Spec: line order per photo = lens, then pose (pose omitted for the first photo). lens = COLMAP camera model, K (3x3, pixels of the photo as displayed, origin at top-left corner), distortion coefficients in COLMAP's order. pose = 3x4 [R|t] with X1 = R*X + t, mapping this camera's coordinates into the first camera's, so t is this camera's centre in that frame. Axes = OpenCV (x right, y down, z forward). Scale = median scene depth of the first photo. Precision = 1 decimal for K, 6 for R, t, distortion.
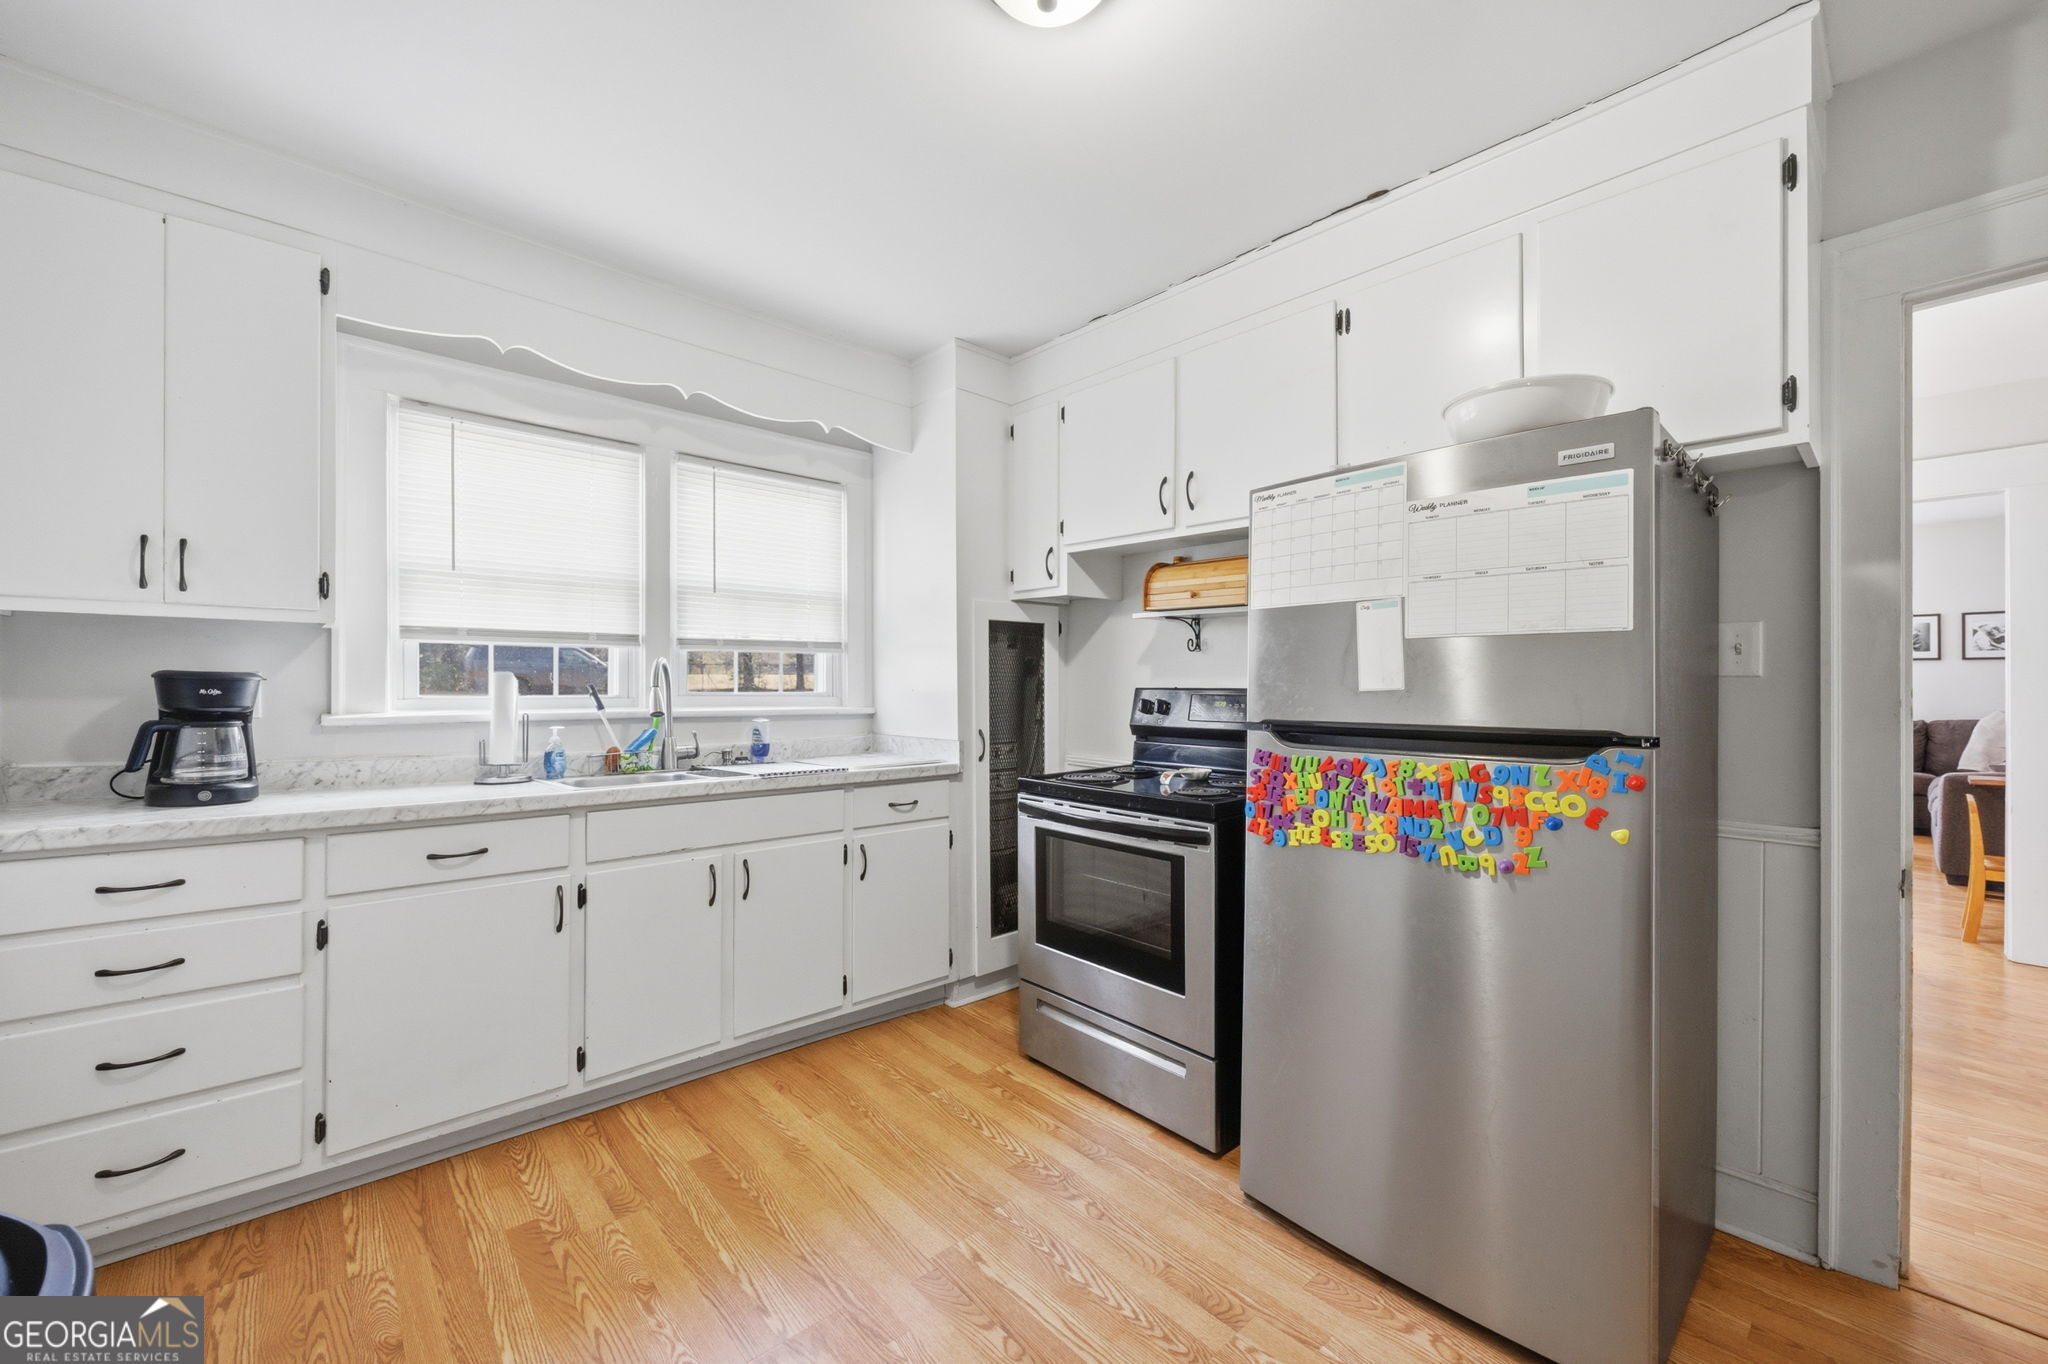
lens RADIAL K [[810.9, 0, 1024.0], [0, 810.9, 682.0], [0, 0, 1]] dist [0.000494, 0.000130]
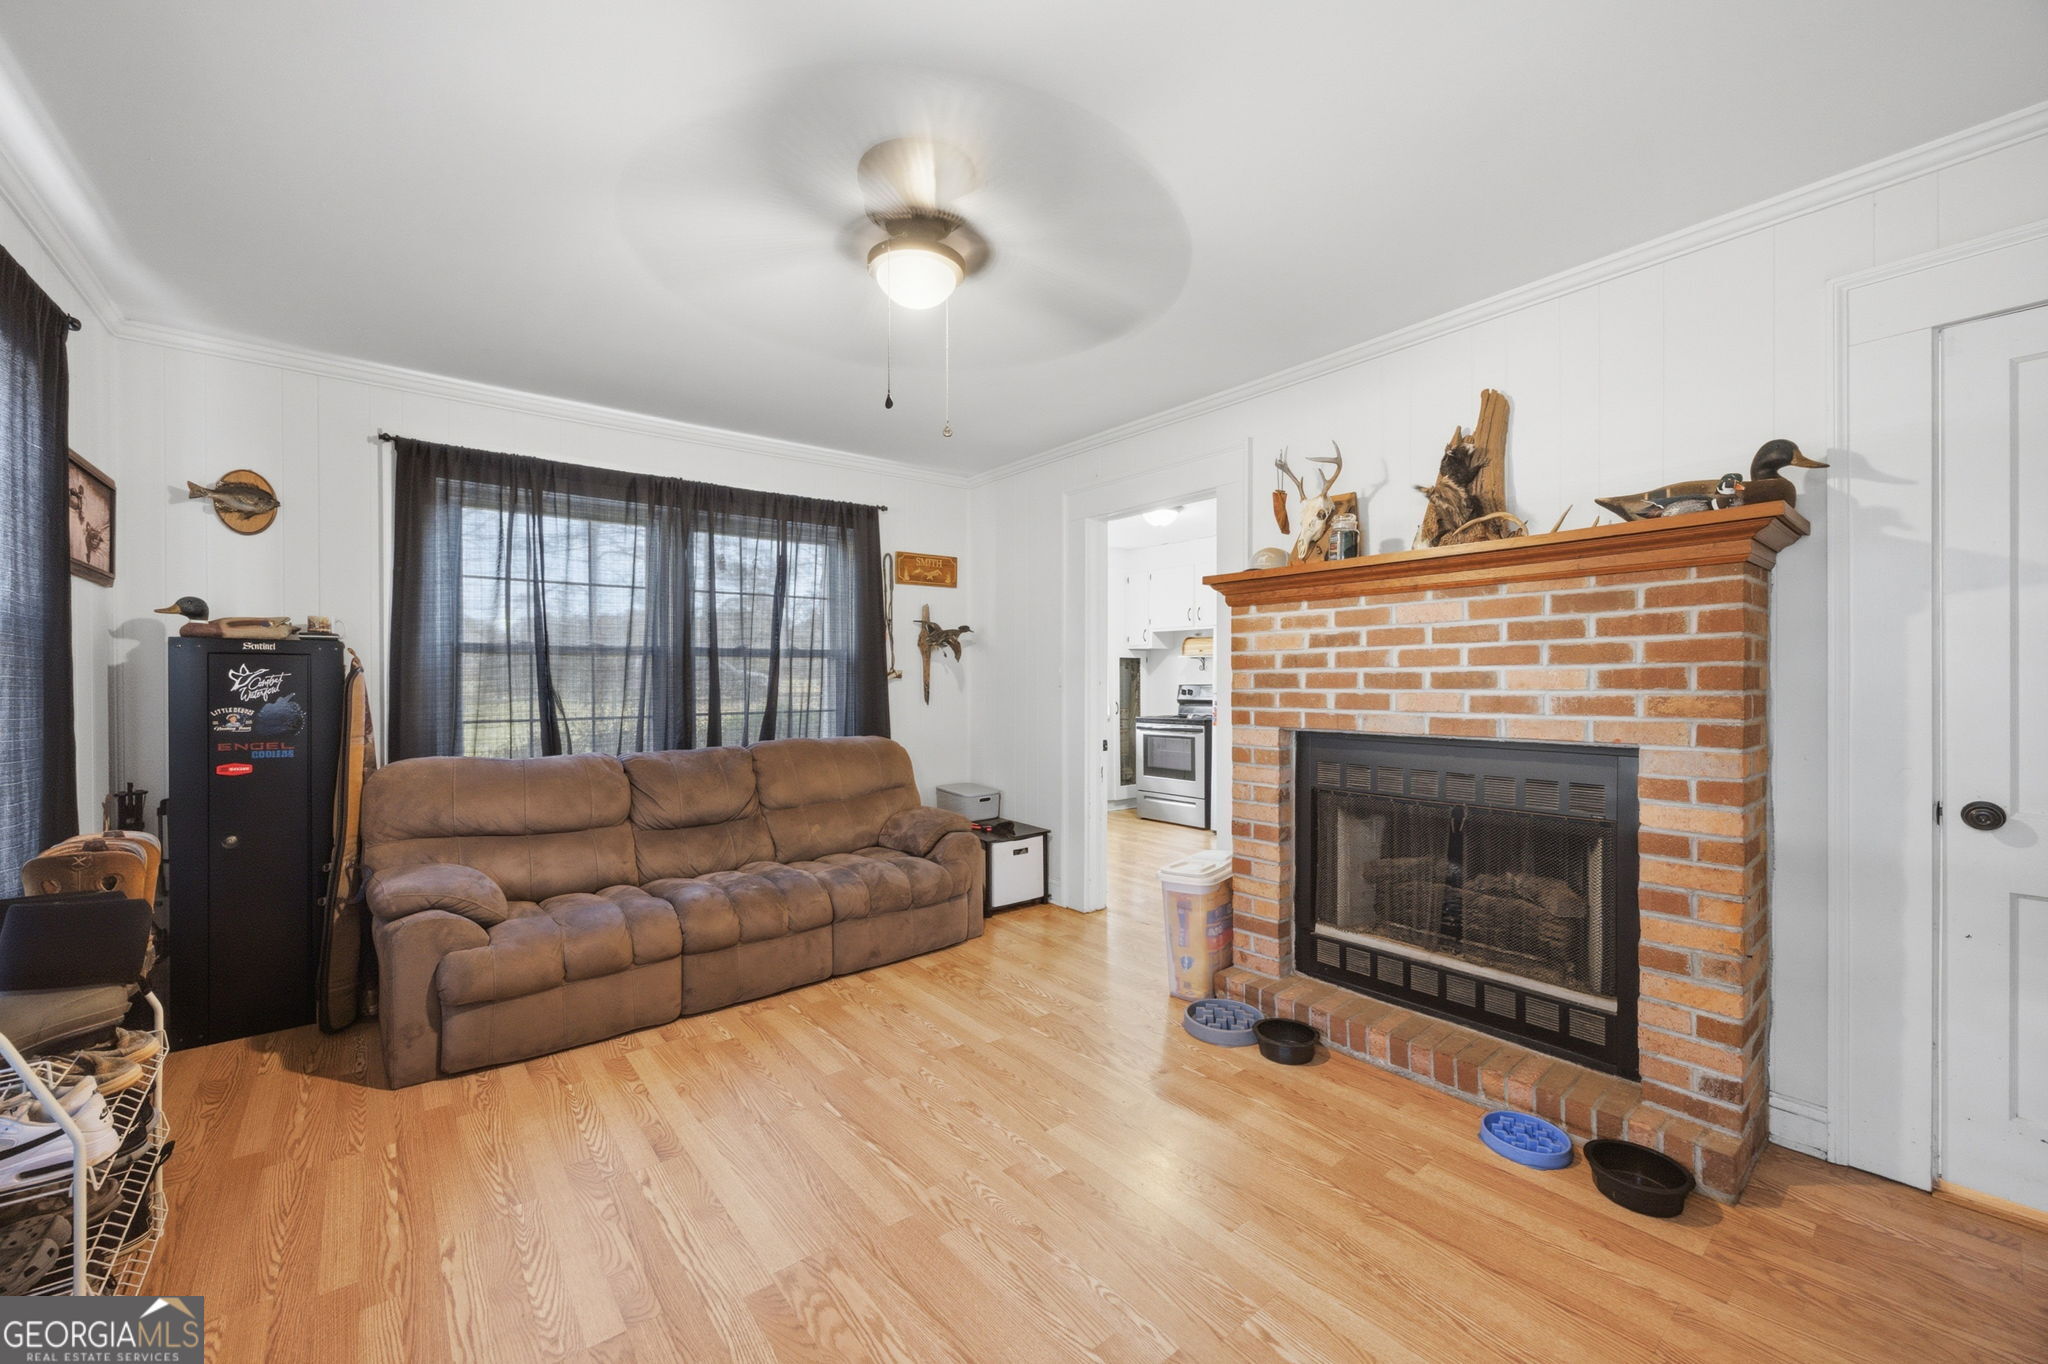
lens RADIAL K [[781.9, 0, 1024.0], [0, 781.9, 682.0], [0, 0, 1]] dist [-0.001555, 0.000357]
pose [[0.998360, -0.002417, -0.057191, -0.360295], [0.002472, 0.999997, 0.000889, -0.007893], [0.057188, -0.001029, 0.998363, -2.549845]]
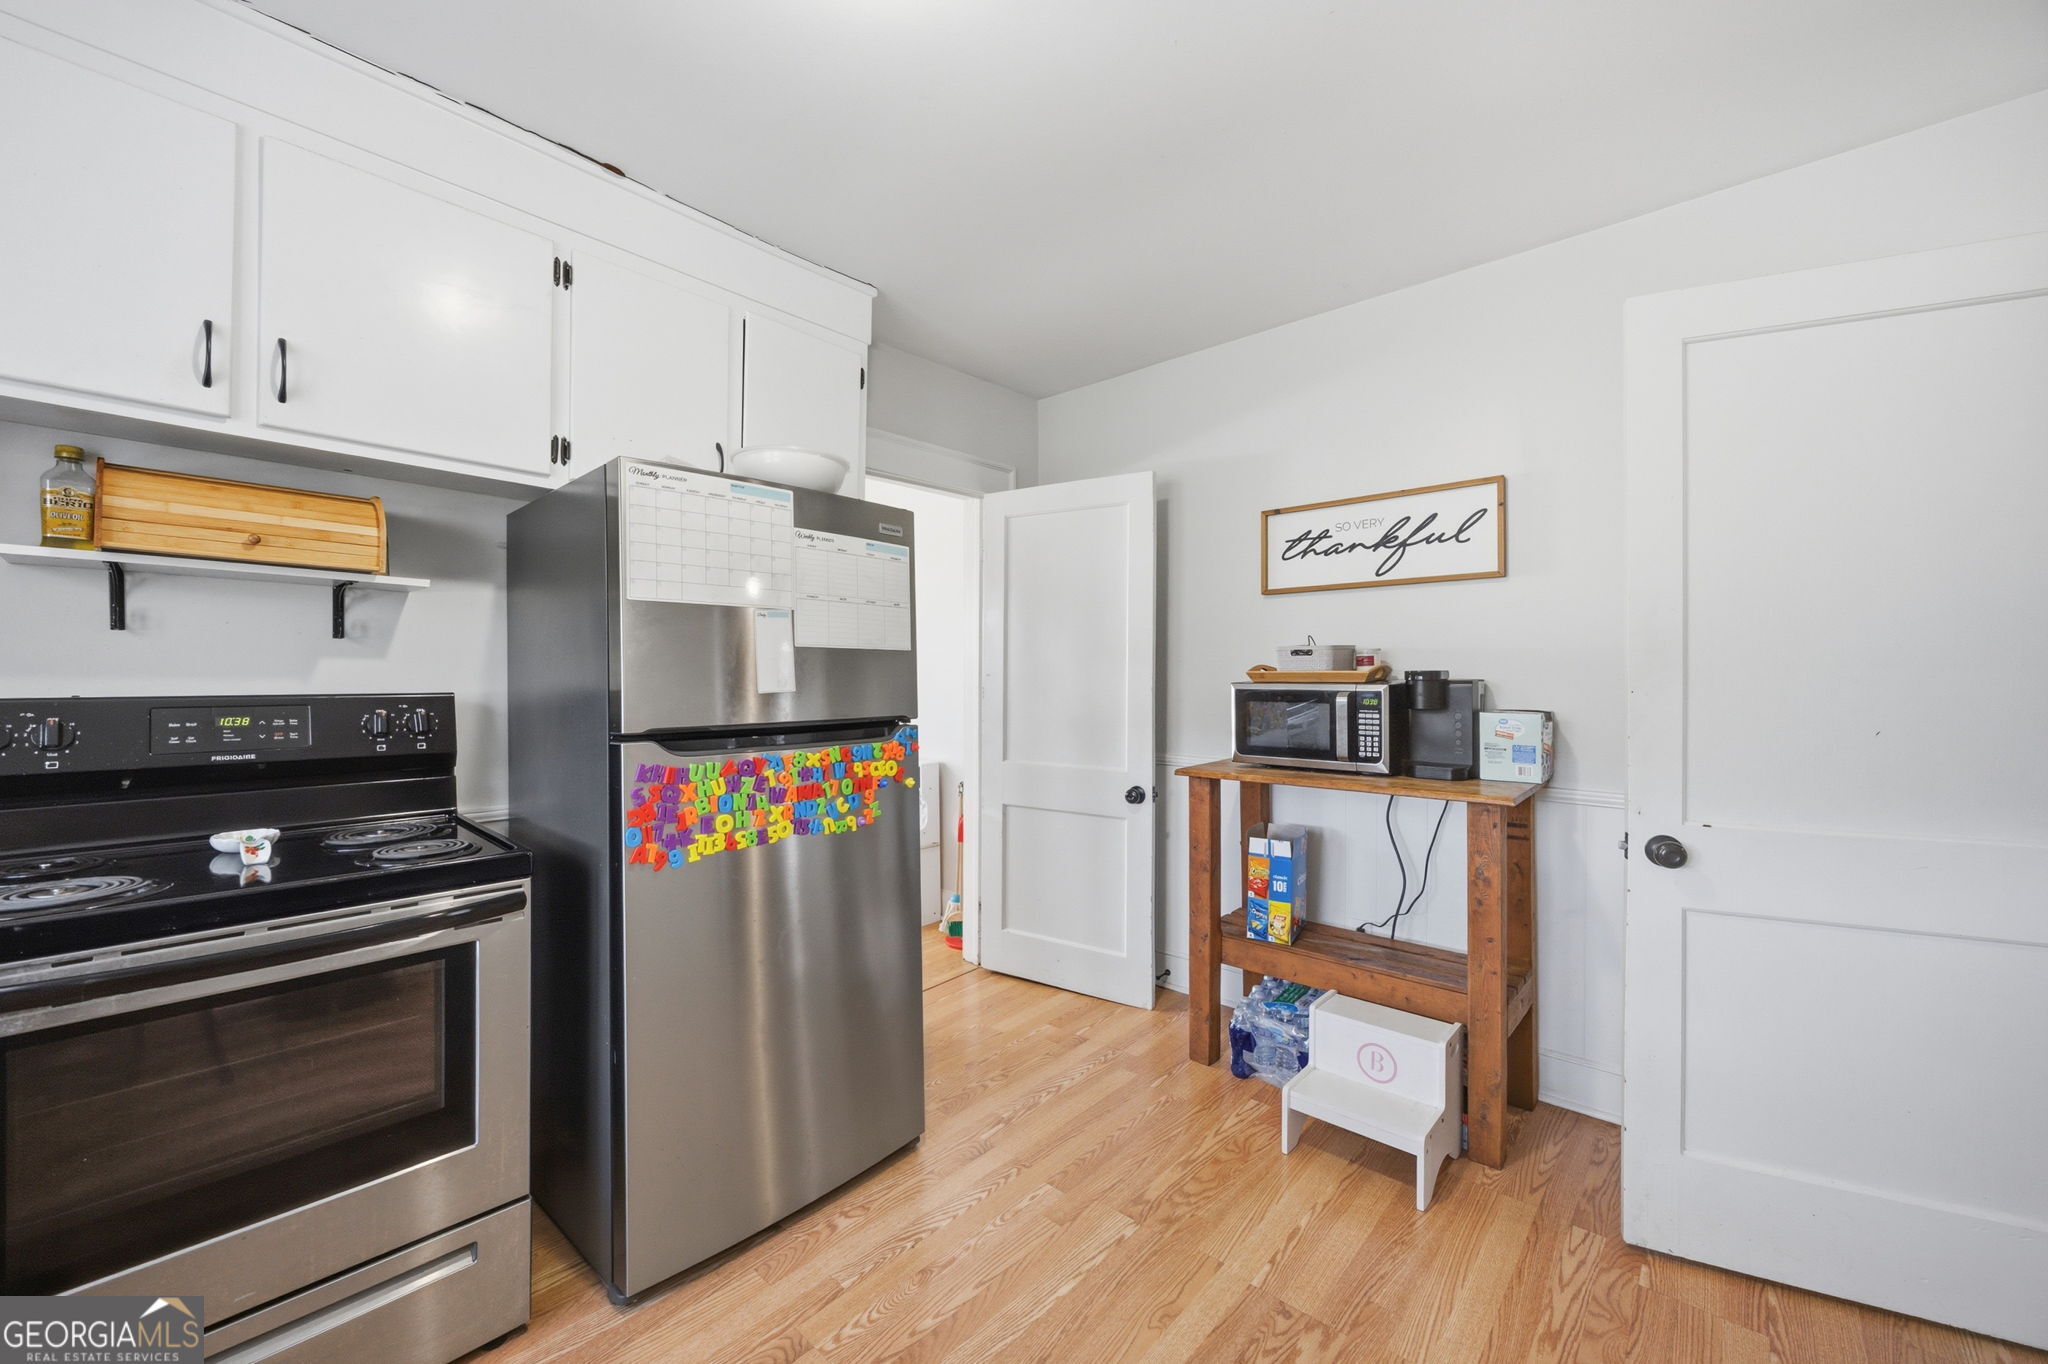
lens RADIAL K [[781.9, 0, 1024.0], [0, 781.9, 682.0], [0, 0, 1]] dist [-0.001555, 0.000357]
pose [[-0.096587, -0.001440, 0.995324, -0.606161], [0.002987, 0.999994, 0.001737, -0.004286], [-0.995320, 0.003140, -0.096582, 0.721268]]
